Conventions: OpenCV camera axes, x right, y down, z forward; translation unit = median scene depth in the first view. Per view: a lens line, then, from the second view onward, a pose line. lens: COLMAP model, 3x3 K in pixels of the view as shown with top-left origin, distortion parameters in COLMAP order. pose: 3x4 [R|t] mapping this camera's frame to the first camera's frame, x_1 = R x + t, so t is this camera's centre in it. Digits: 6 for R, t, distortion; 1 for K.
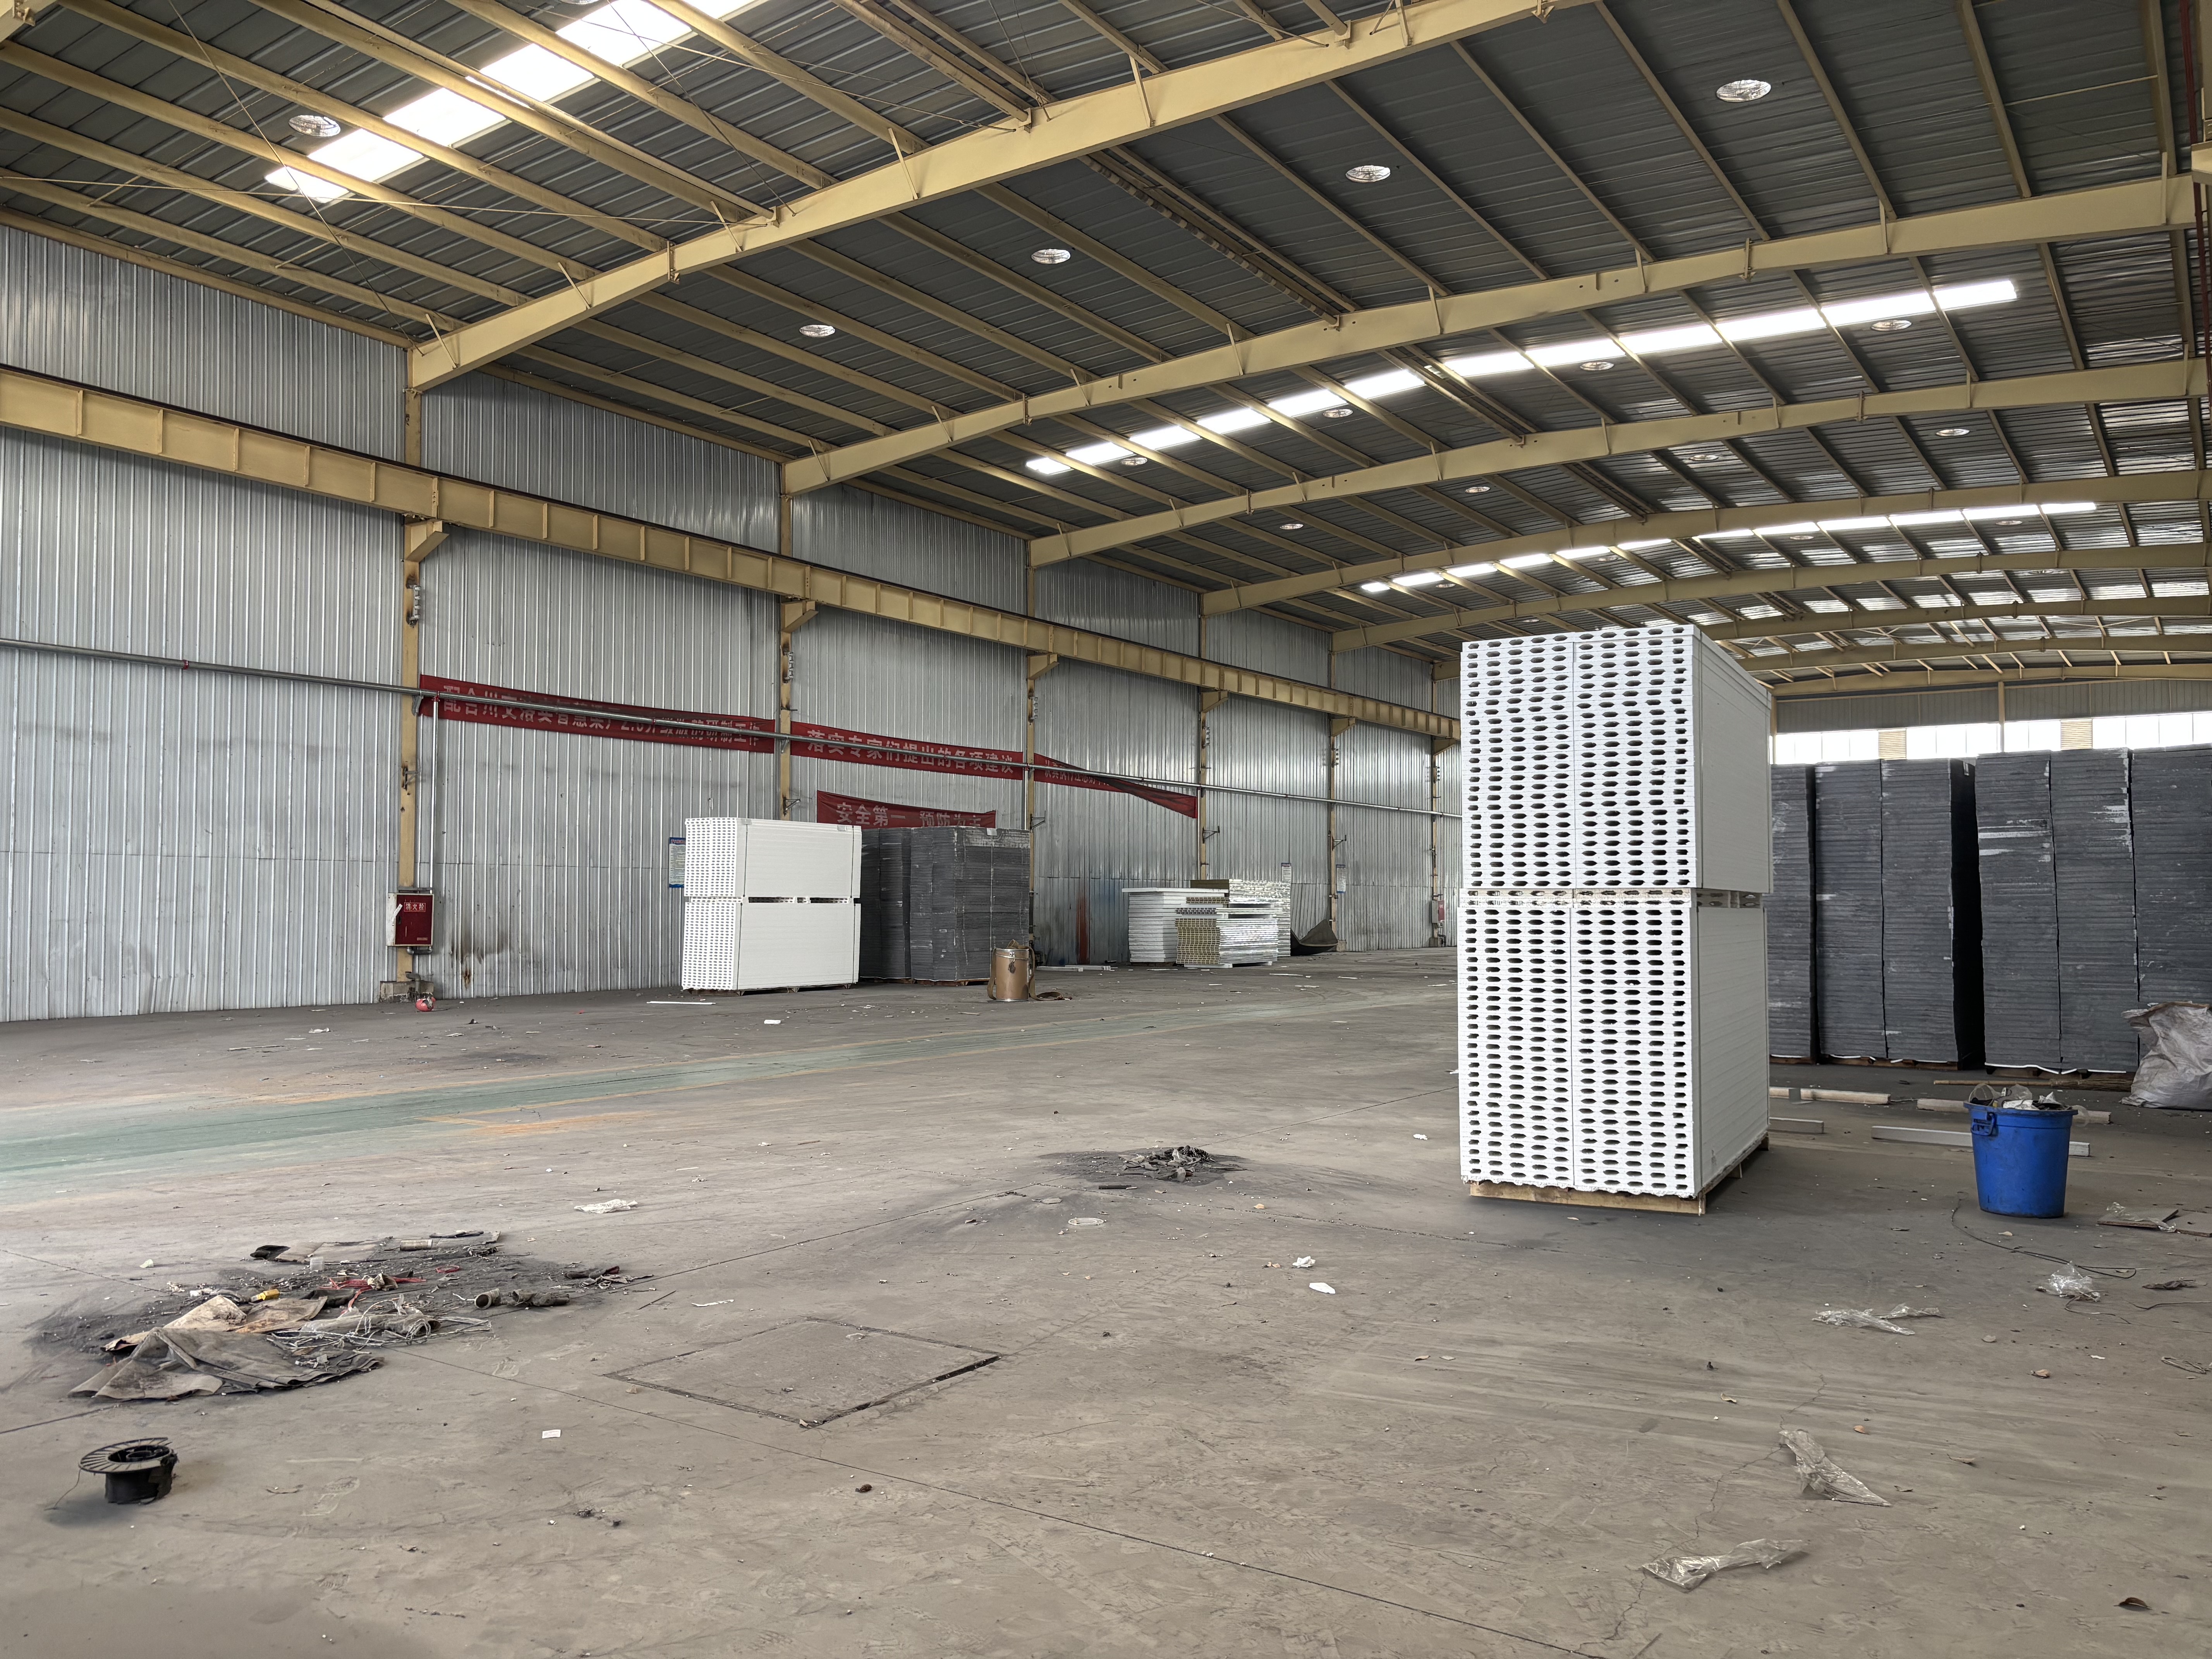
lens RADIAL K [[1674.5, 0, 1100.9], [0, 1674.5, 828.4], [0, 0, 1]] dist [0.080184, -0.072663]
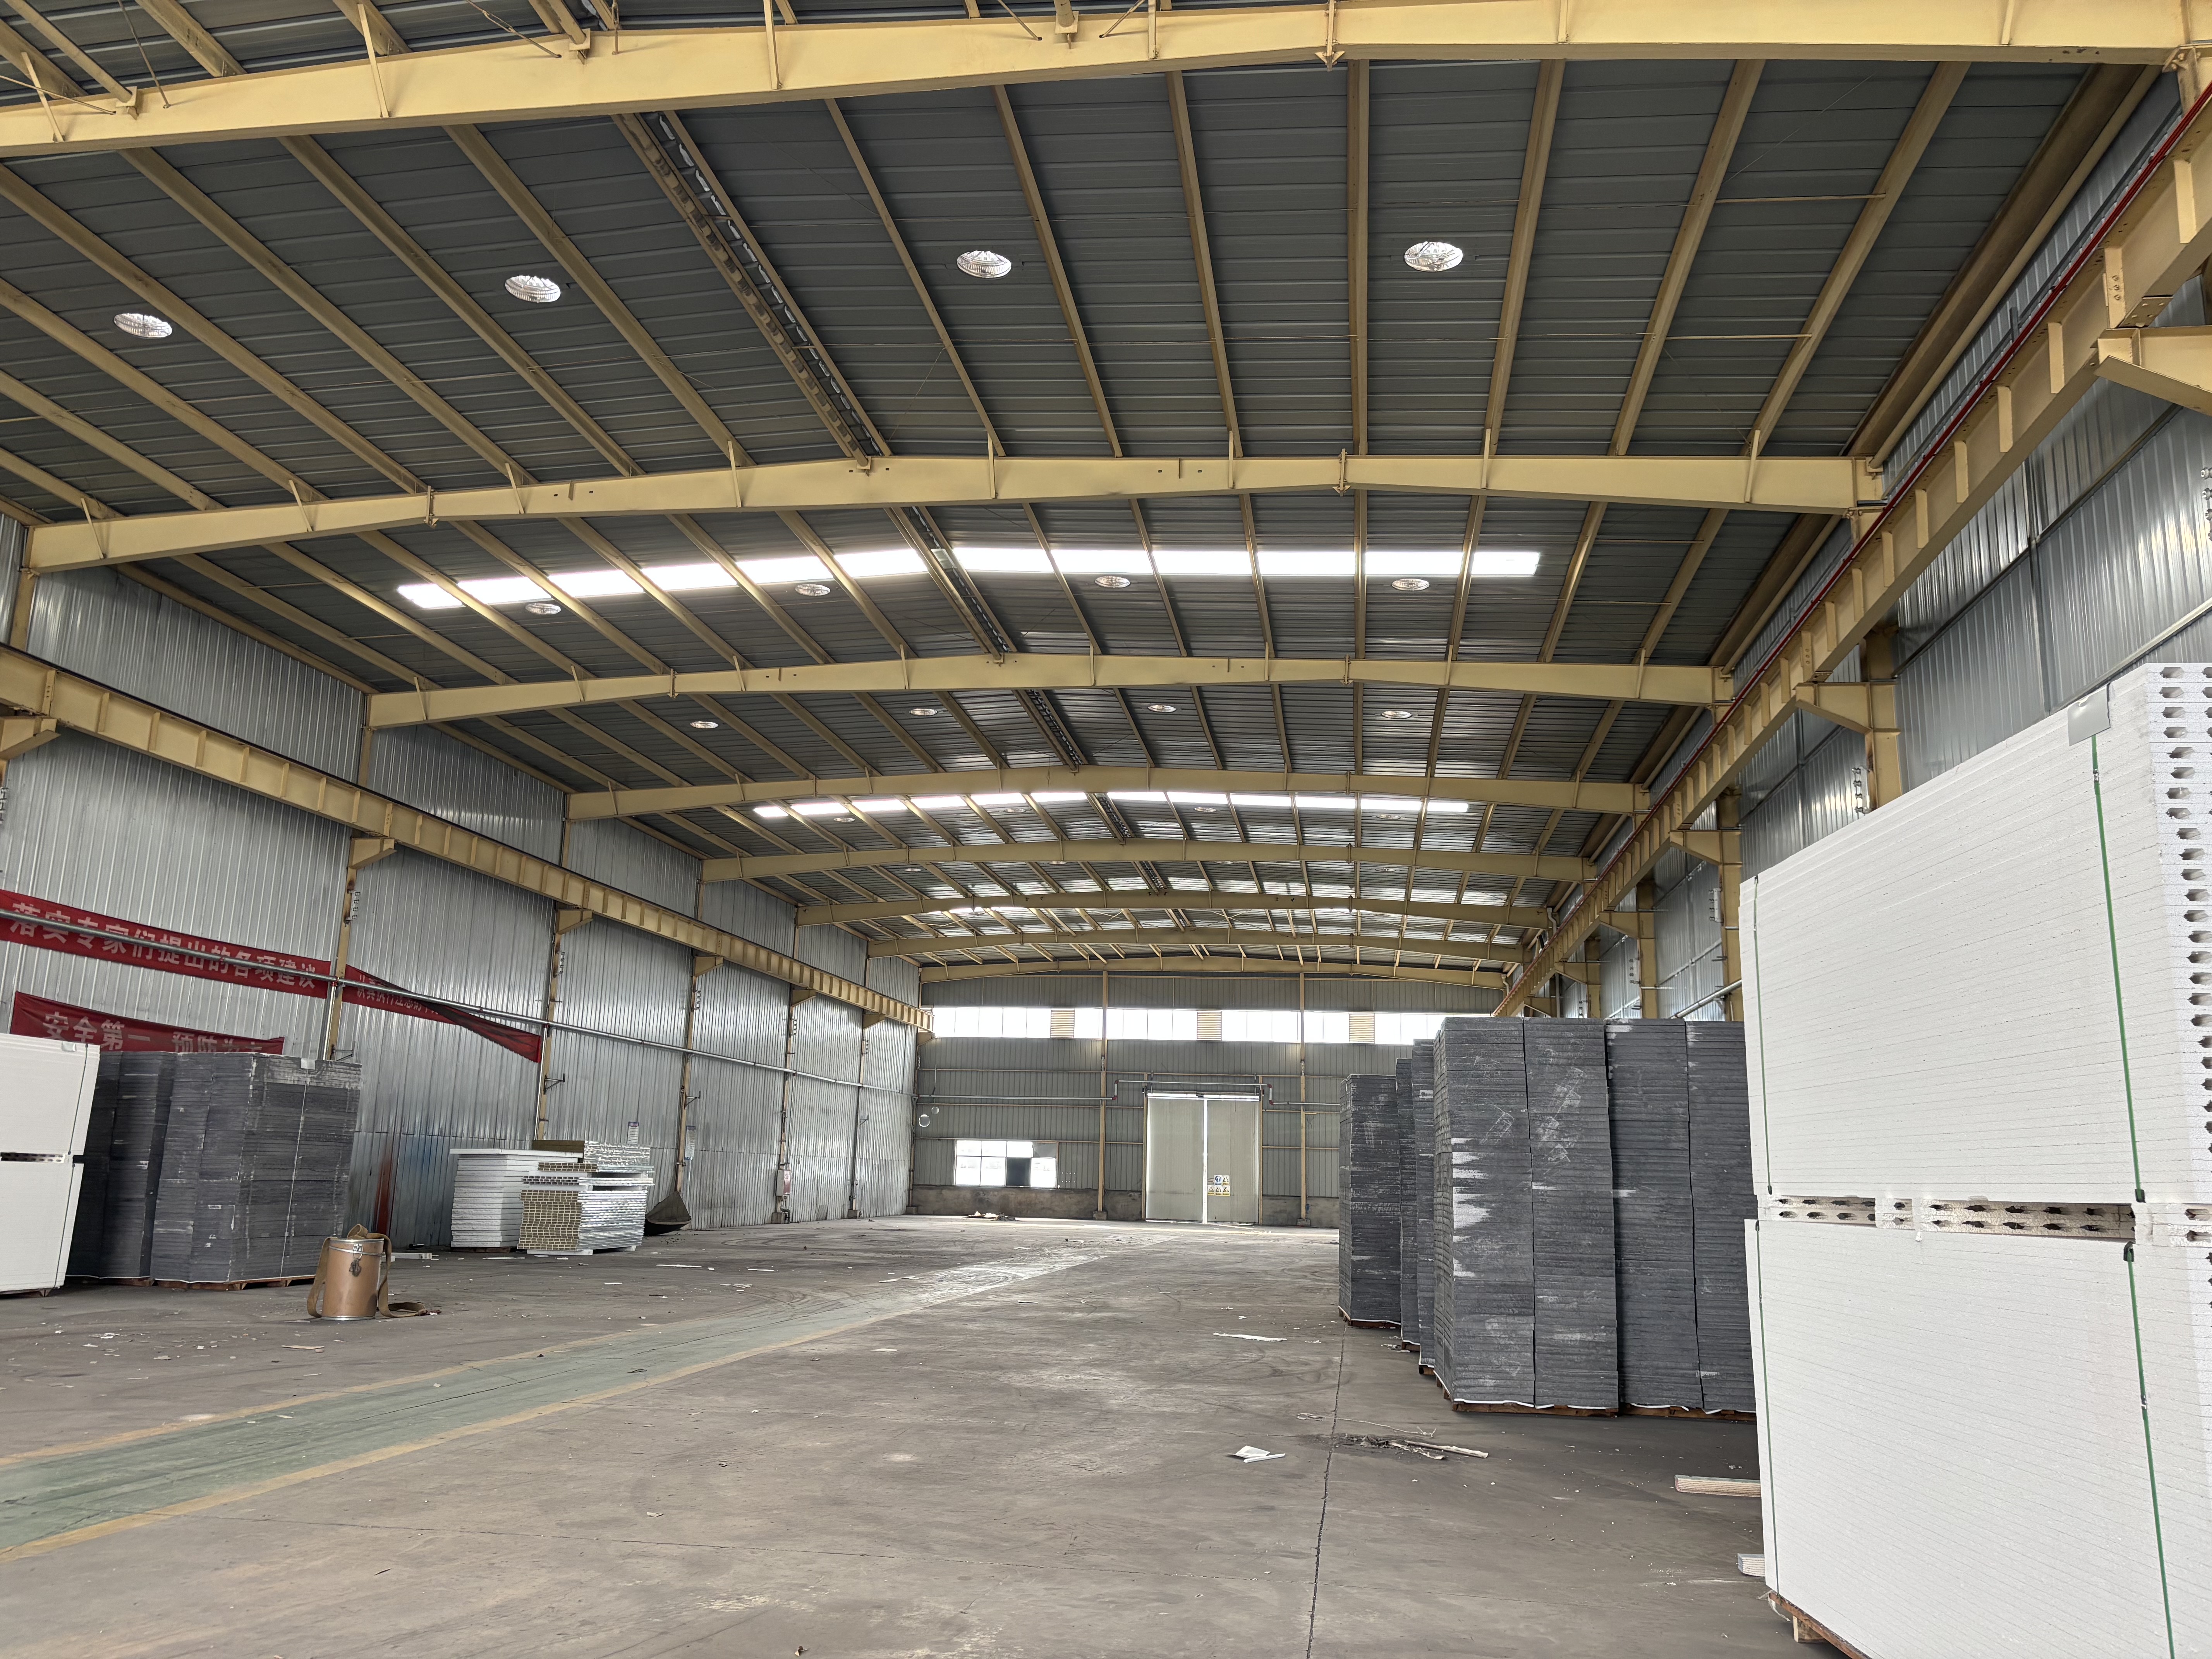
lens RADIAL K [[1674.5, 0, 1095.2], [0, 1674.5, 827.4], [0, 0, 1]] dist [0.080184, -0.072663]
pose [[0.907262, 0.108875, 0.406228, -0.059423], [-0.044430, 0.985318, -0.164849, 0.006585], [-0.418211, 0.131513, 0.898779, 0.180210]]
